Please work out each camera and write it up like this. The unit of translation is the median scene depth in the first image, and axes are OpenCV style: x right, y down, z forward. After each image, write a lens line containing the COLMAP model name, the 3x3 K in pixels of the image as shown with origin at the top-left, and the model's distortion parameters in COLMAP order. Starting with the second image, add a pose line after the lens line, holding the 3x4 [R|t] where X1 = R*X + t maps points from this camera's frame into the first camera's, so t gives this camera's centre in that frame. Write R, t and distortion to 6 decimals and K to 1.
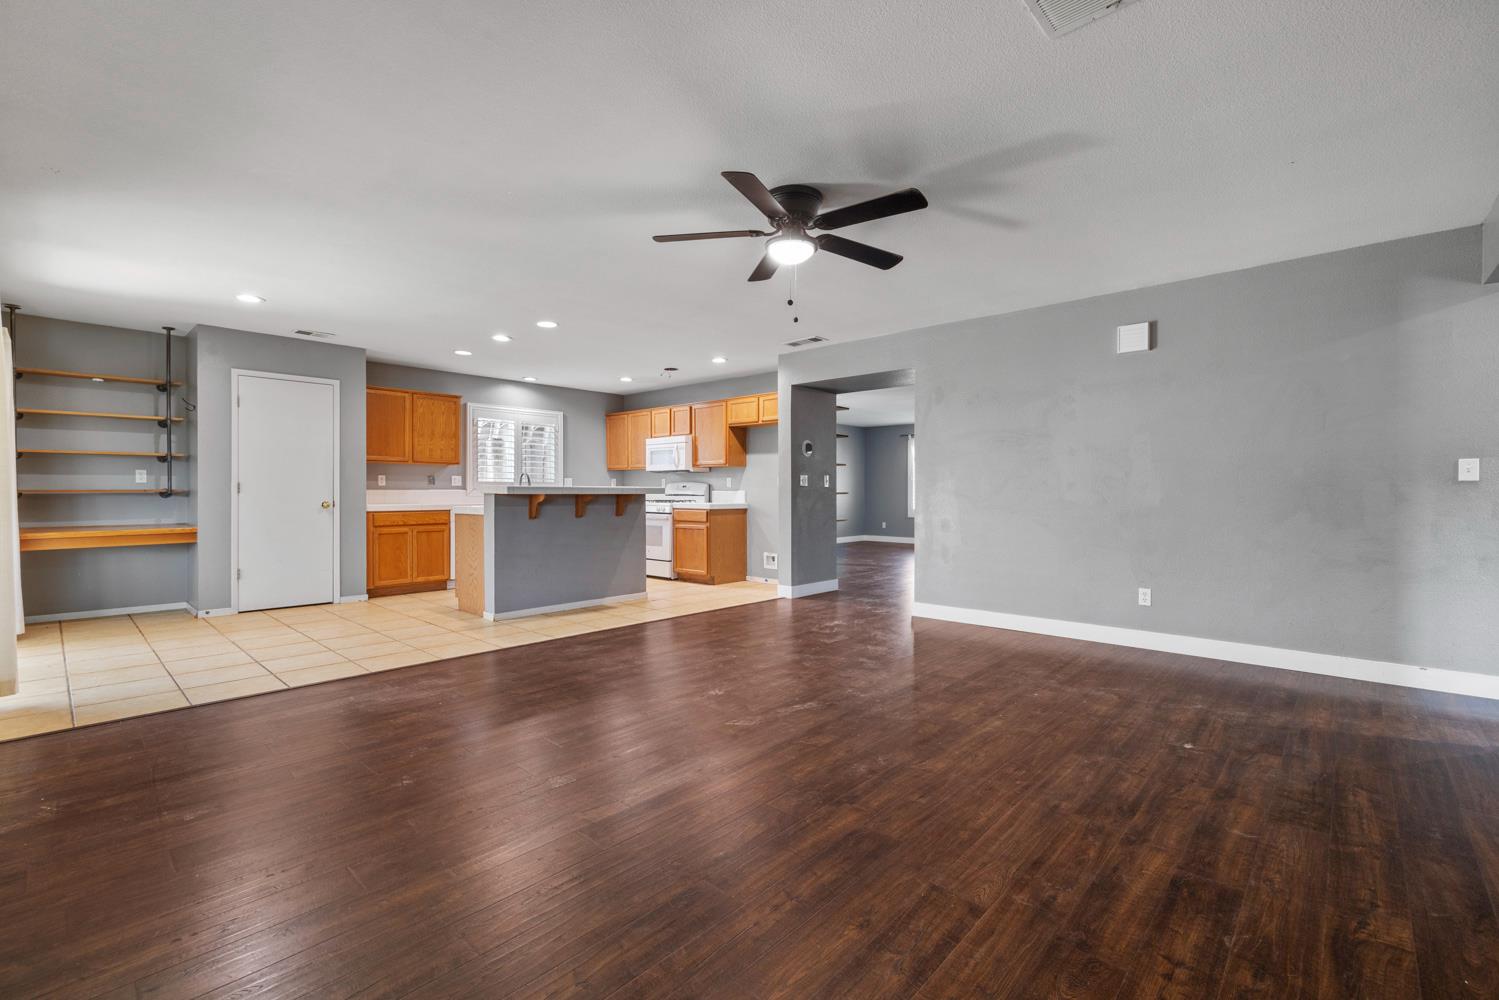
lens RADIAL K [[648.2, 0, 747.8], [0, 648.2, 496.7], [0, 0, 1]] dist [0.008183, -0.001607]
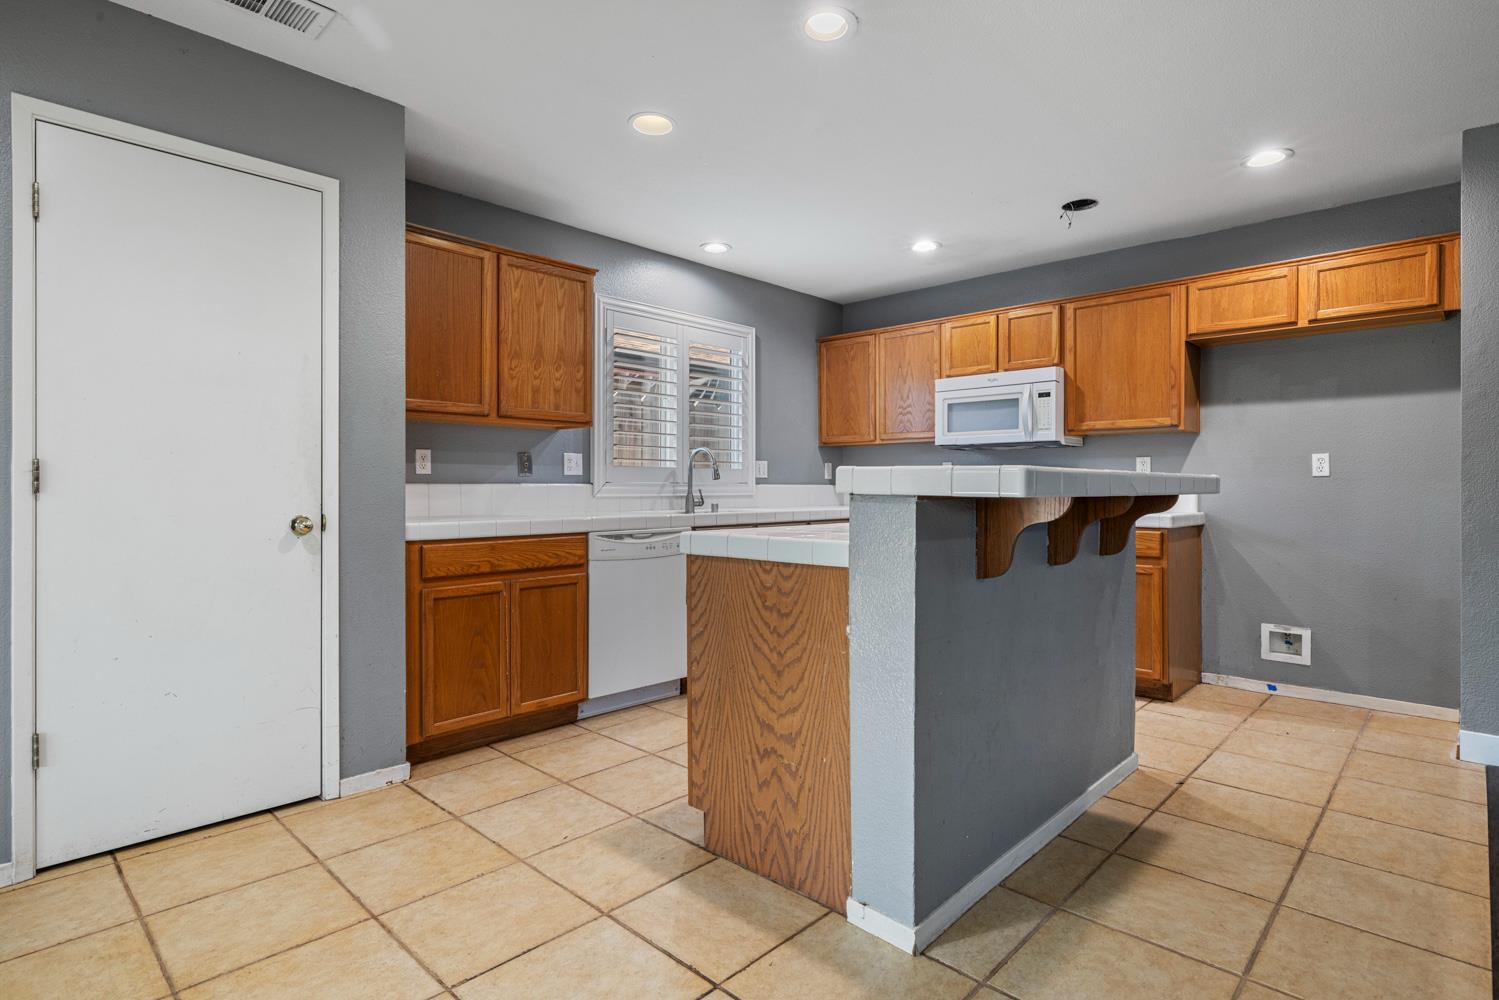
lens RADIAL K [[764.7, 0, 745.0], [0, 764.7, 493.5], [0, 0, 1]] dist [-0.001773, -0.000693]
pose [[0.999840, -0.000831, -0.017863, -0.371174], [0.000820, 0.999999, -0.000626, -0.004302], [0.017864, 0.000612, 0.999840, 0.544682]]
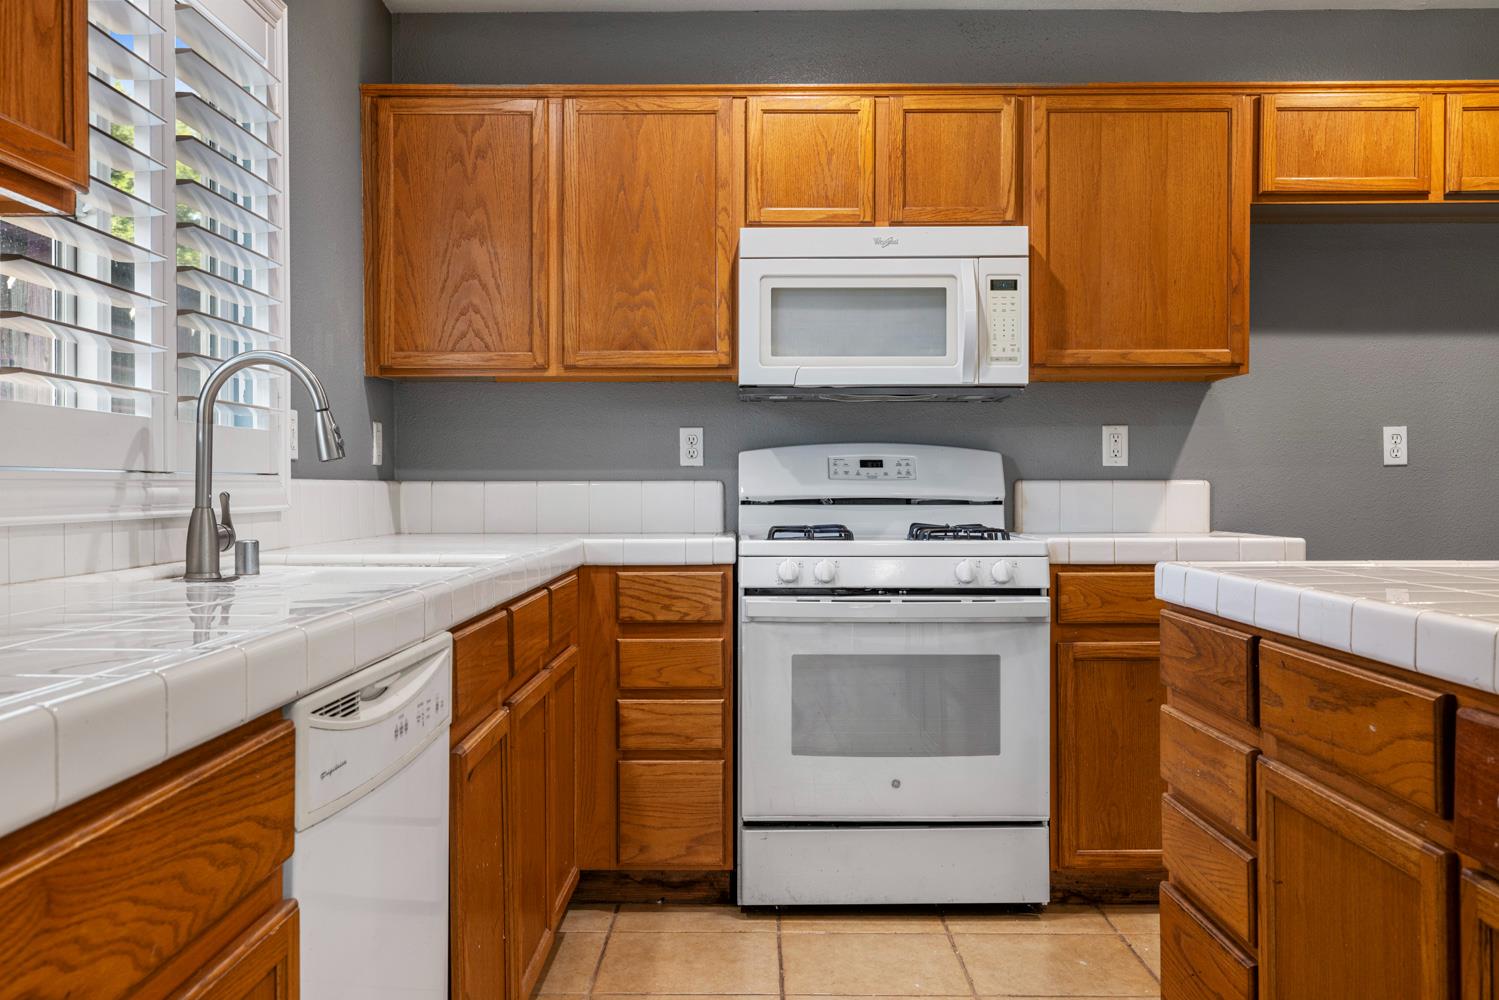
lens RADIAL K [[1510.7, 0, 745.0], [0, 1510.7, 489.3], [0, 0, 1]] dist [0.006351, 0.000000]
pose [[0.748667, -0.006886, 0.662911, -0.603517], [0.007127, 0.999972, 0.002338, -0.010453], [-0.662908, 0.002975, 0.748695, 0.827414]]
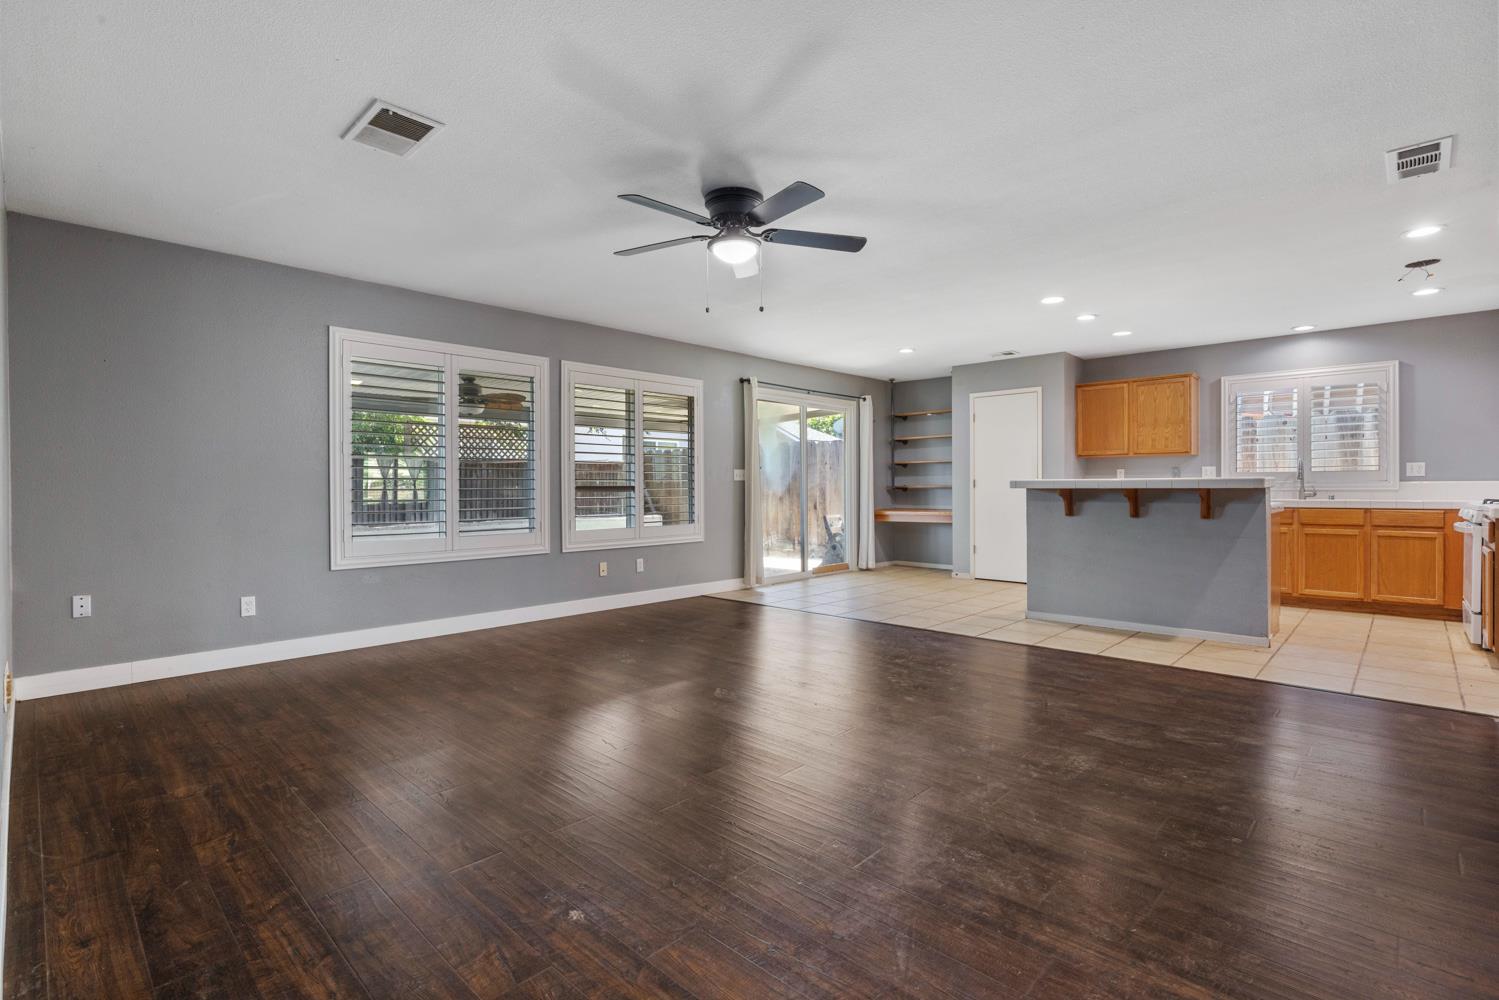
lens RADIAL K [[699.0, 0, 749.3], [0, 699.0, 490.5], [0, 0, 1]] dist [-0.003600, -0.000999]
pose [[-0.015879, 0.002564, -0.999871, 0.544047], [-0.002722, 0.999993, 0.002608, -0.001871], [0.999870, 0.002763, -0.015872, 0.485550]]
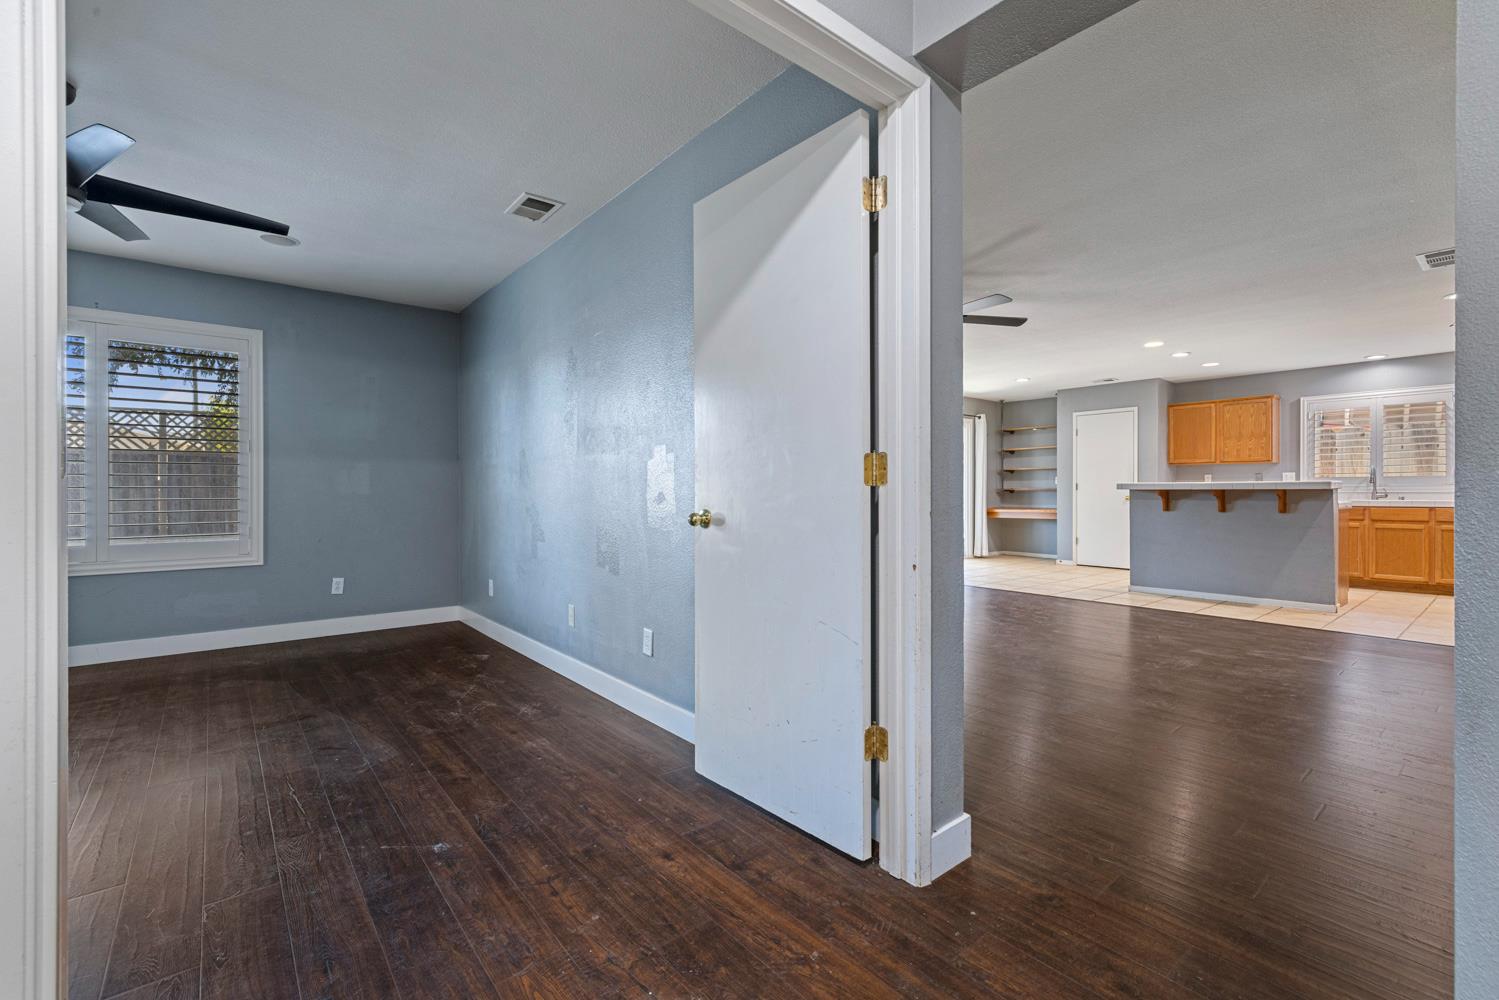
lens RADIAL K [[648.2, 0, 749.2], [0, 648.2, 494.1], [0, 0, 1]] dist [0.008183, -0.001607]
pose [[-0.134300, 0.001427, -0.990940, 0.771962], [-0.006157, 0.999978, 0.002275, 0.005100], [0.990922, 0.006407, -0.134288, 0.357624]]
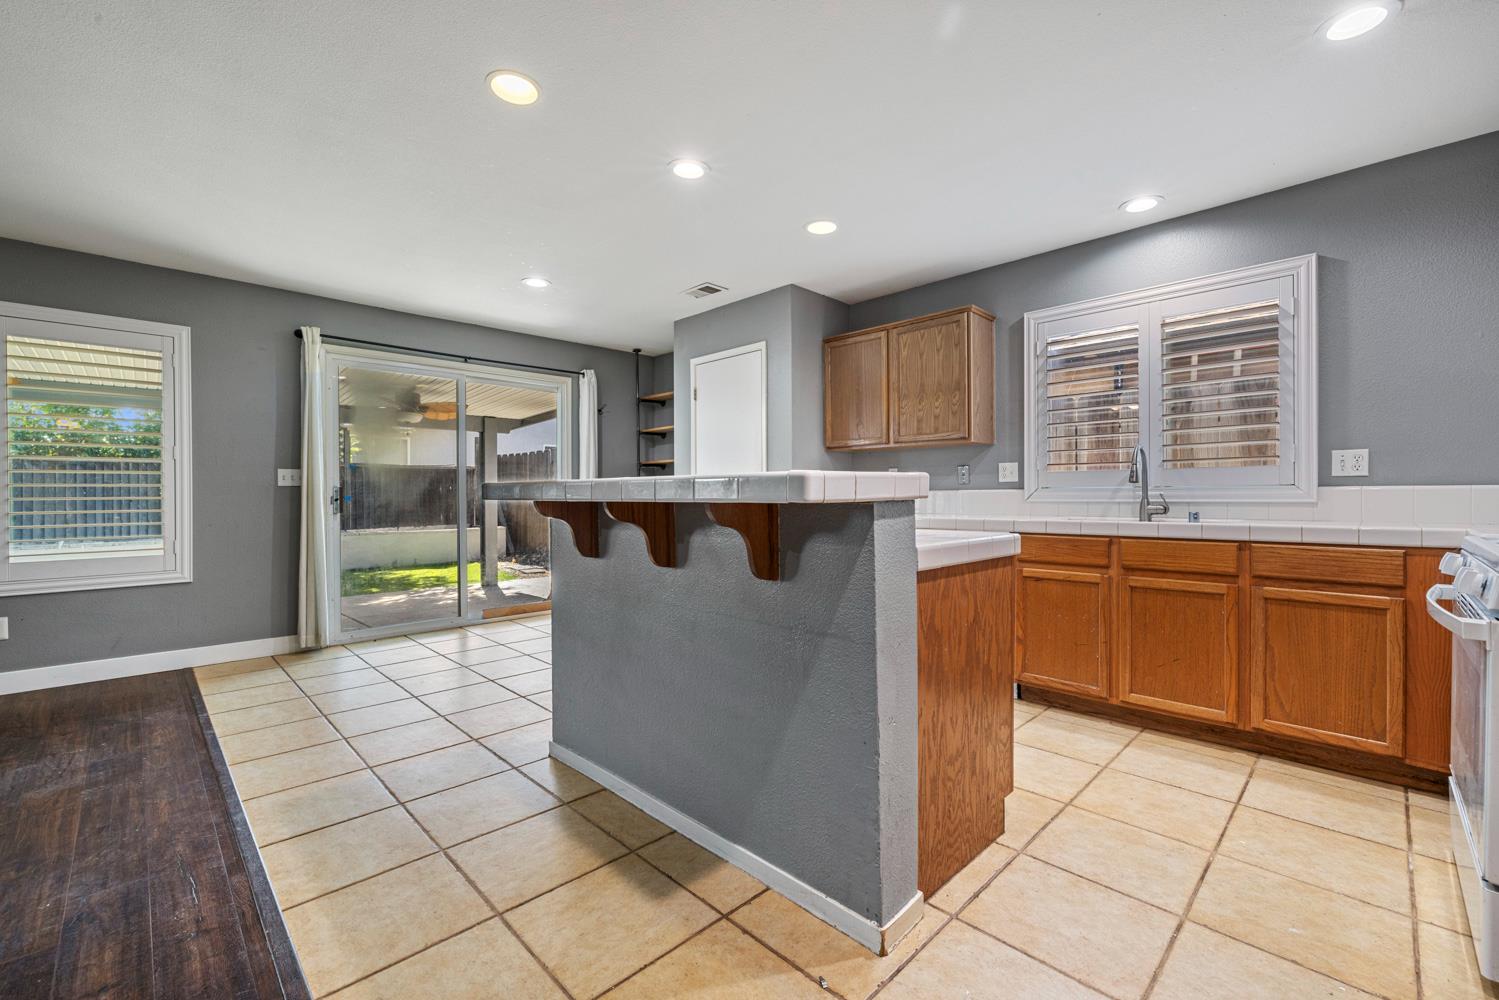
lens RADIAL K [[629.3, 0, 748.1], [0, 629.3, 497.2], [0, 0, 1]] dist [-0.003048, 0.000222]
pose [[-0.048181, 0.002161, -0.998836, 0.067599], [-0.002986, 0.999993, 0.002308, -0.006269], [0.998834, 0.003093, -0.048174, 0.952224]]
